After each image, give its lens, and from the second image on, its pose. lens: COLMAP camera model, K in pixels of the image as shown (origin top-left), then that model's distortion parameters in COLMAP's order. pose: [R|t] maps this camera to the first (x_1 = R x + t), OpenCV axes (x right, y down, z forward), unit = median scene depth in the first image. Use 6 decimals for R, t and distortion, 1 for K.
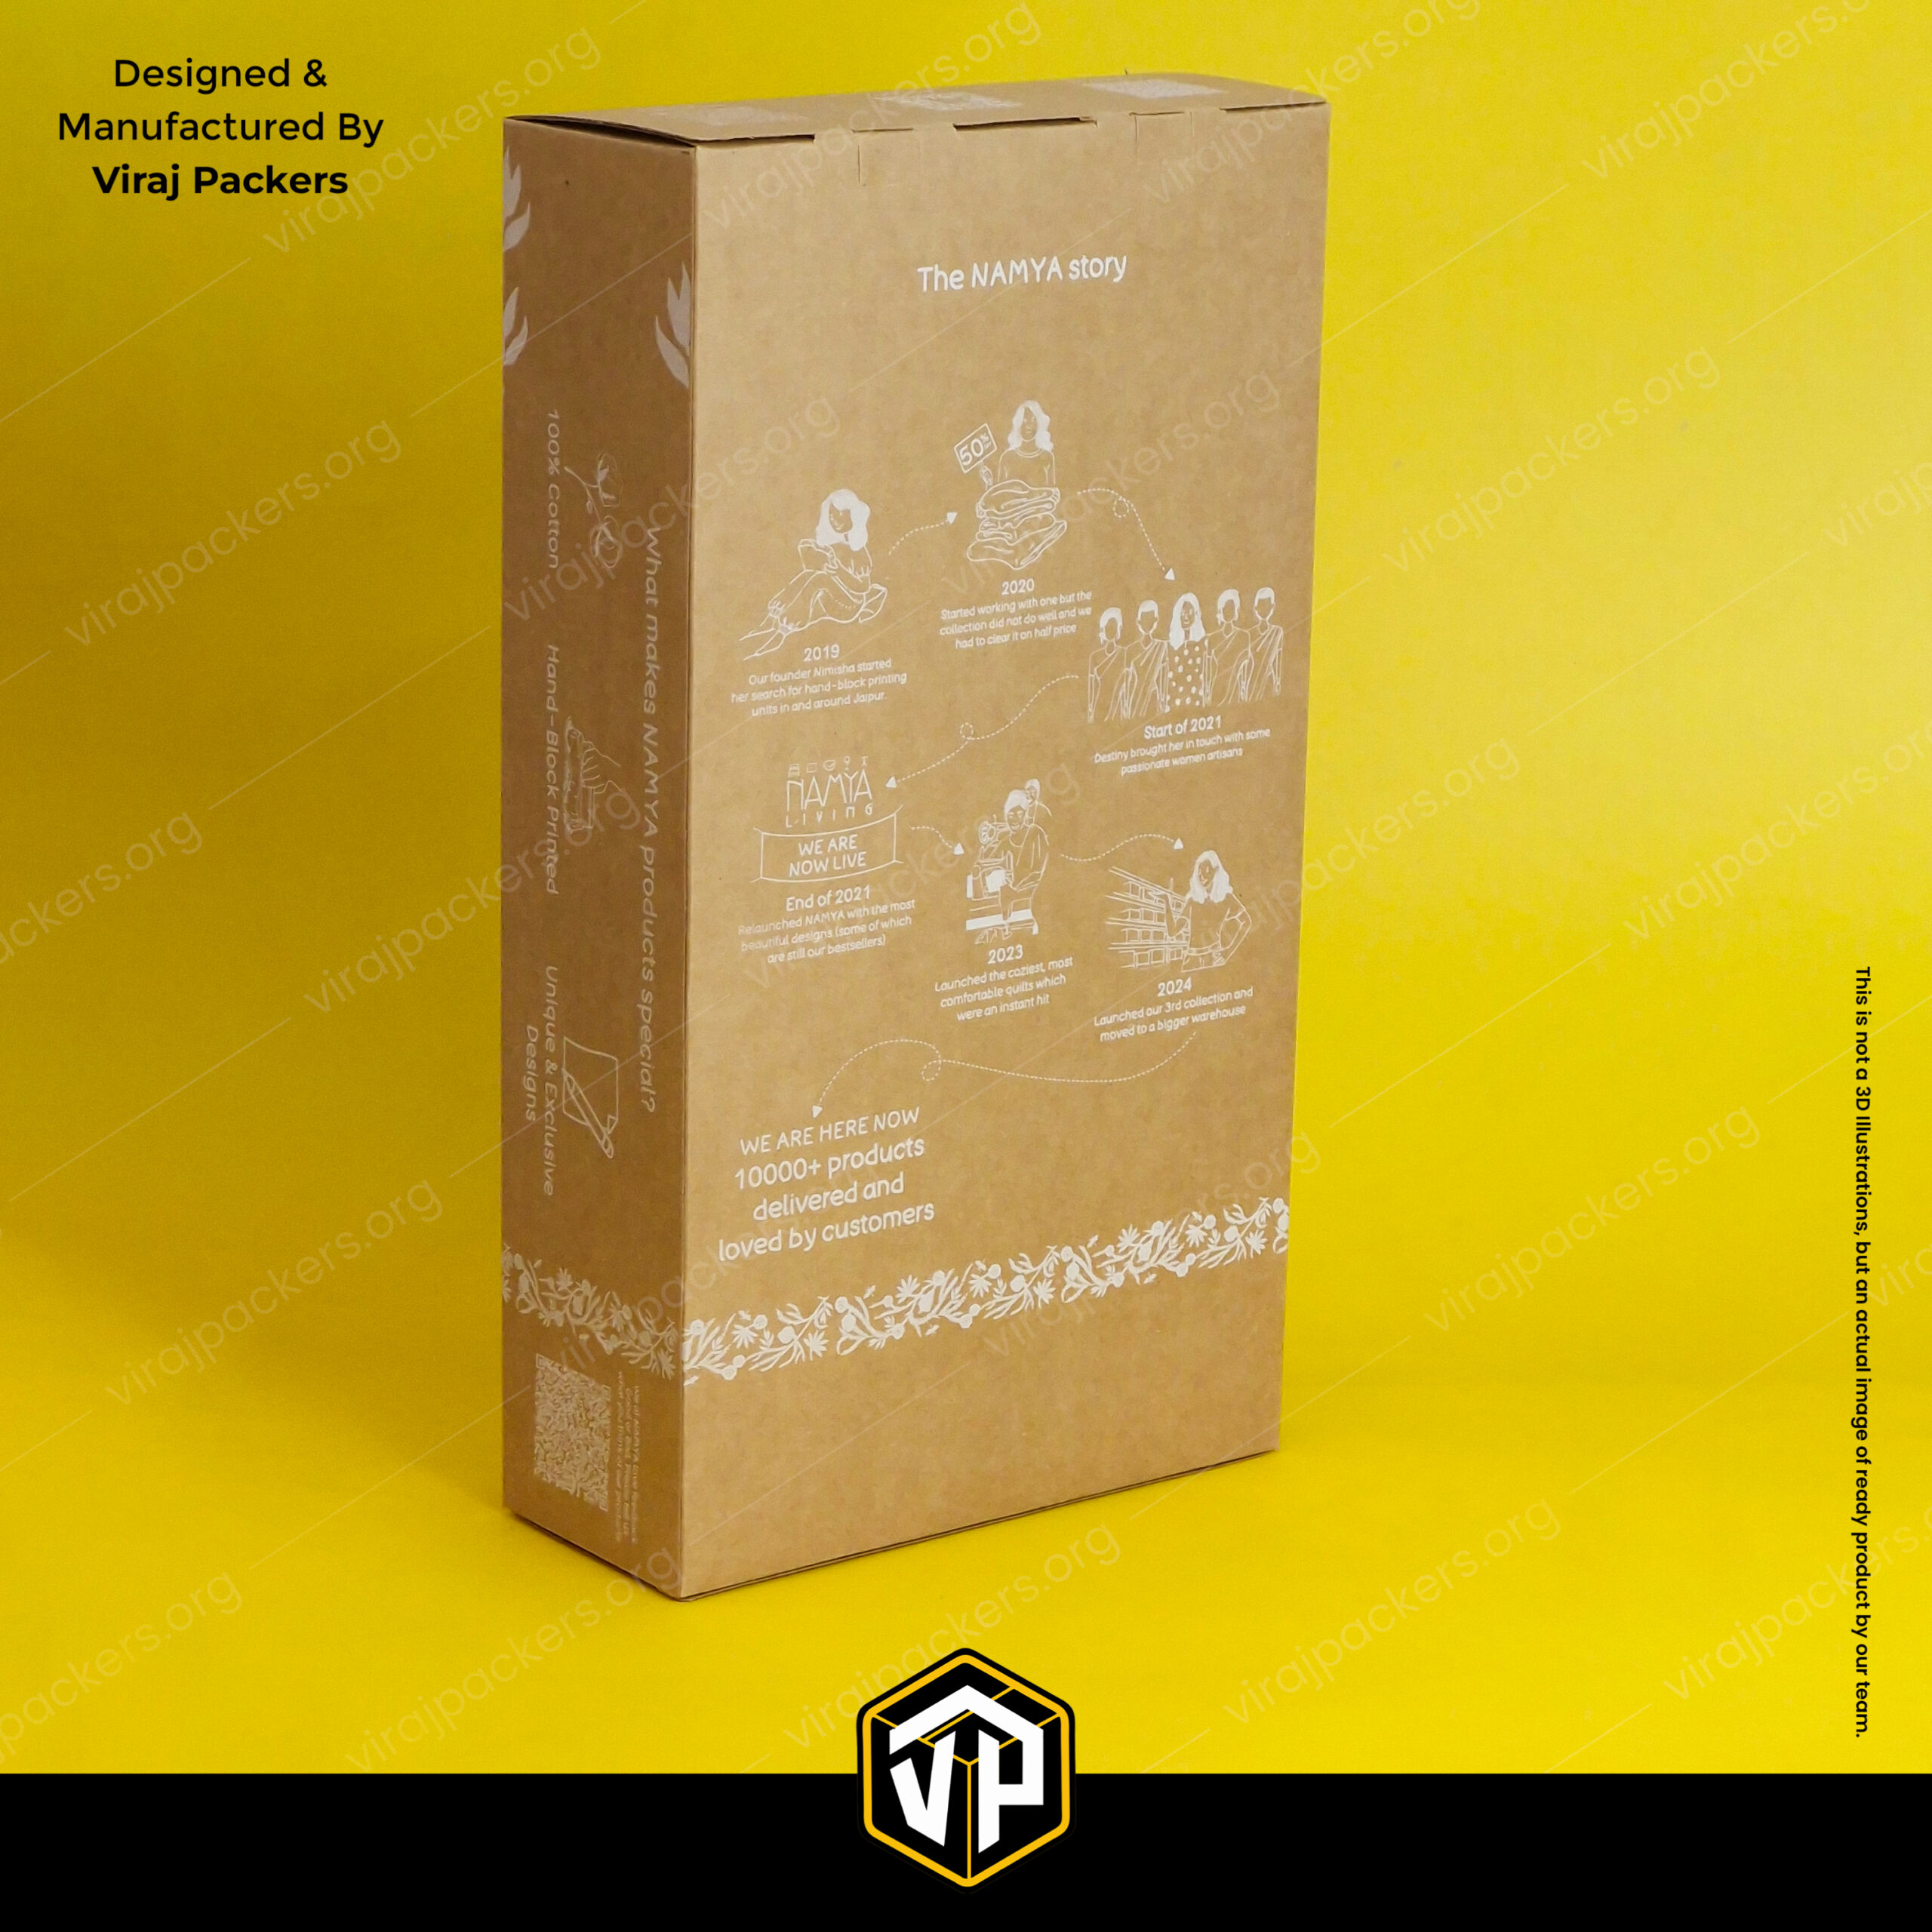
lens RADIAL K [[5728.6, 0, 965.8], [0, 5728.6, 963.5], [0, 0, 1]] dist [-0.170891, 0.000000]
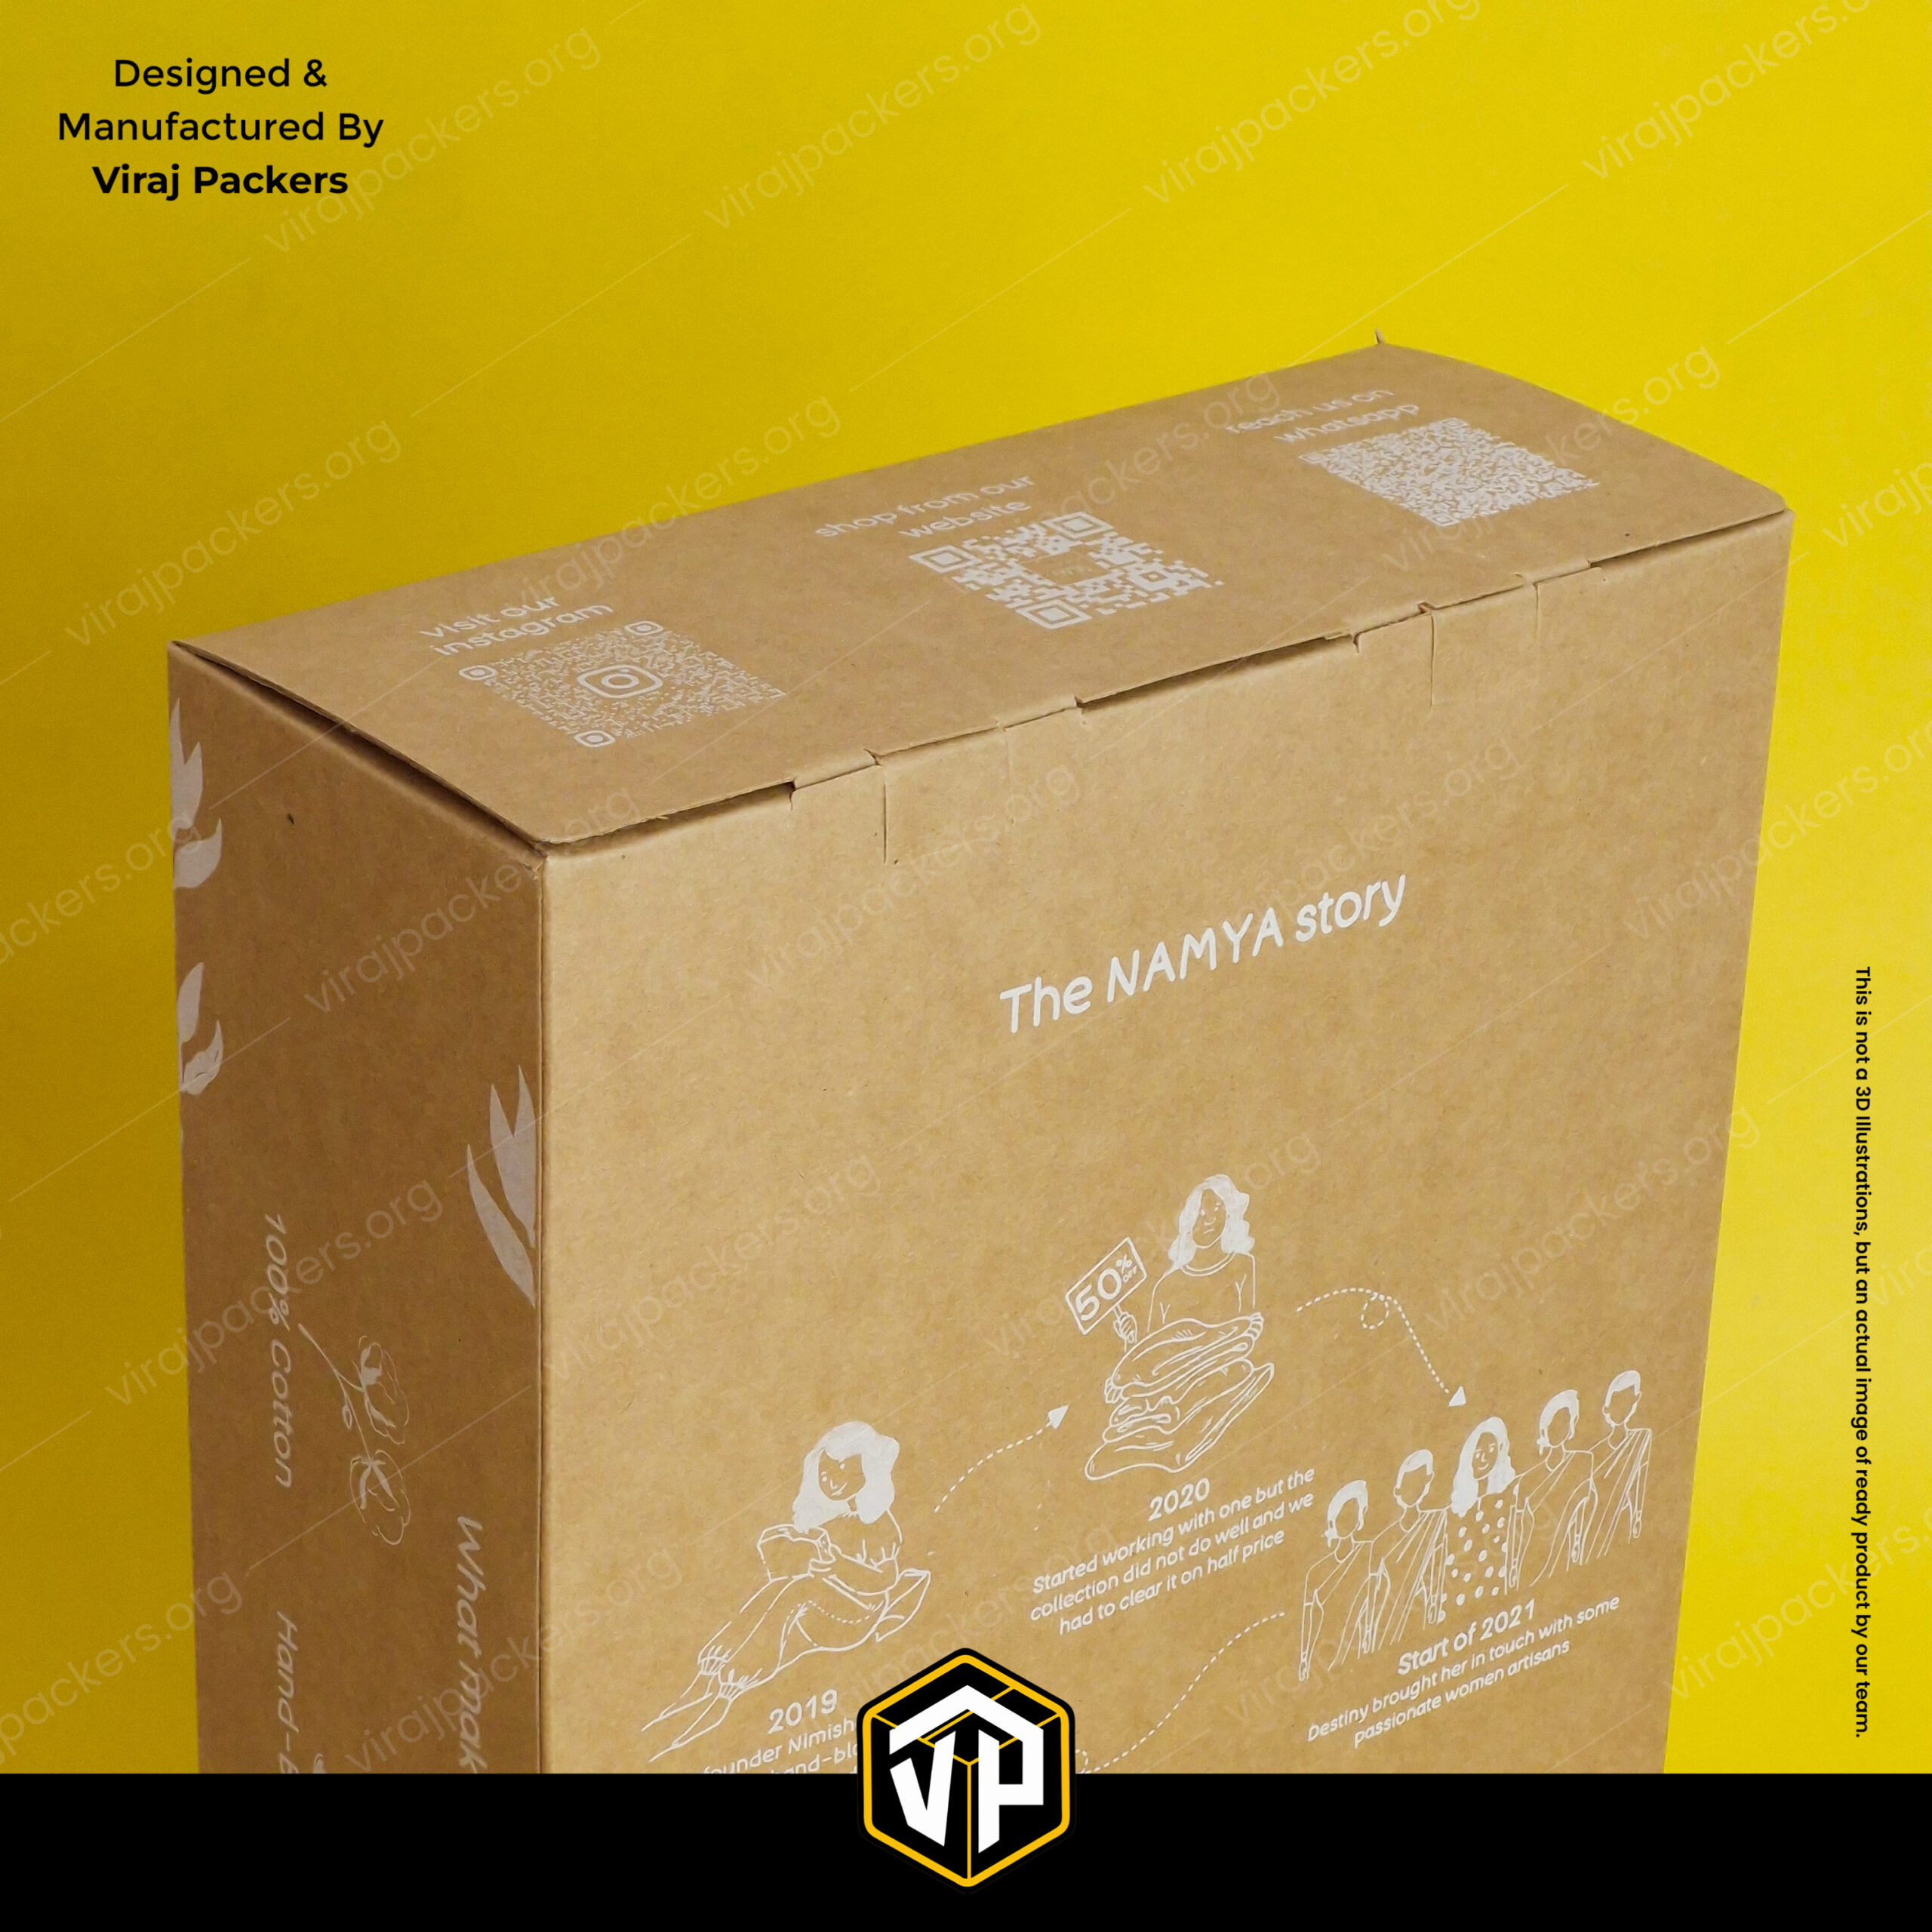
lens RADIAL K [[5728.6, 0, 840.8], [0, 5728.6, 897.5], [0, 0, 1]] dist [-0.170891, 0.000000]
pose [[0.999939, 0.006966, -0.008570, -0.017508], [-0.005384, 0.985006, 0.172436, -0.208601], [0.009642, -0.172380, 0.984983, 0.498567]]
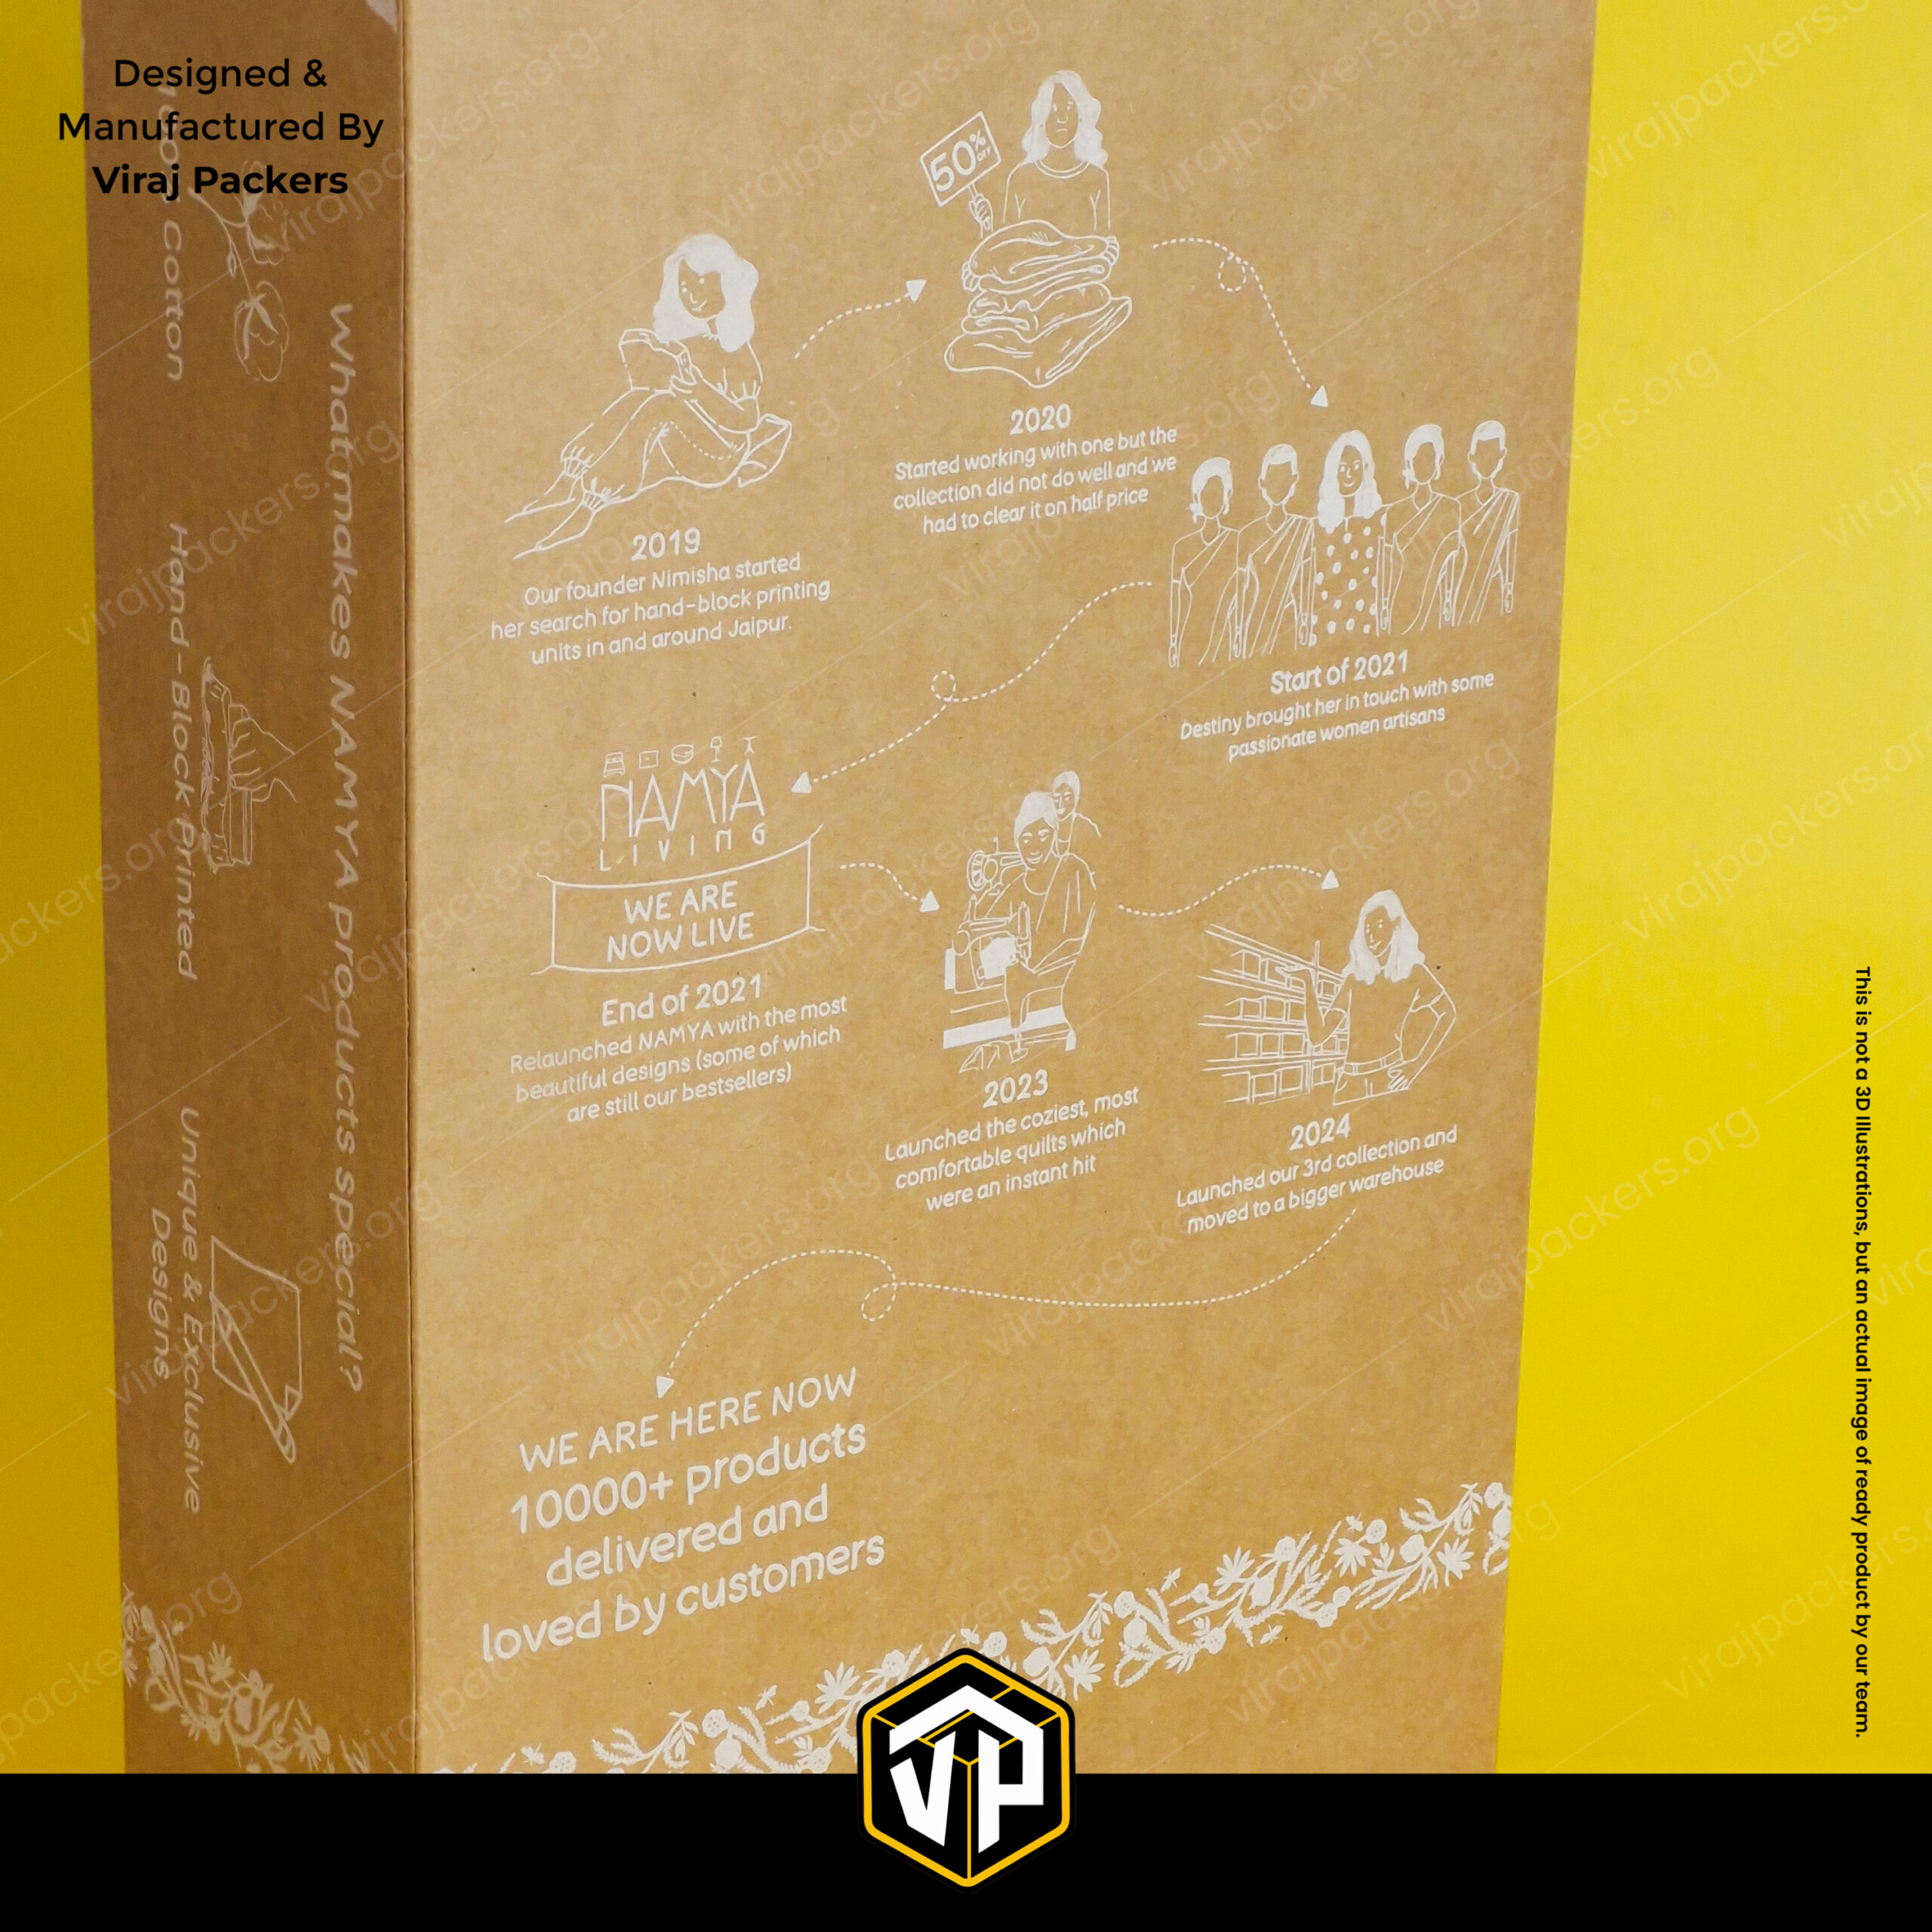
lens RADIAL K [[5728.6, 0, 970.4], [0, 5728.6, 1019.2], [0, 0, 1]] dist [-0.170891, 0.000000]
pose [[0.999883, 0.006275, -0.013952, 0.010365], [-0.005644, 0.998978, 0.044846, -0.033421], [0.014220, -0.044762, 0.998896, 0.458949]]
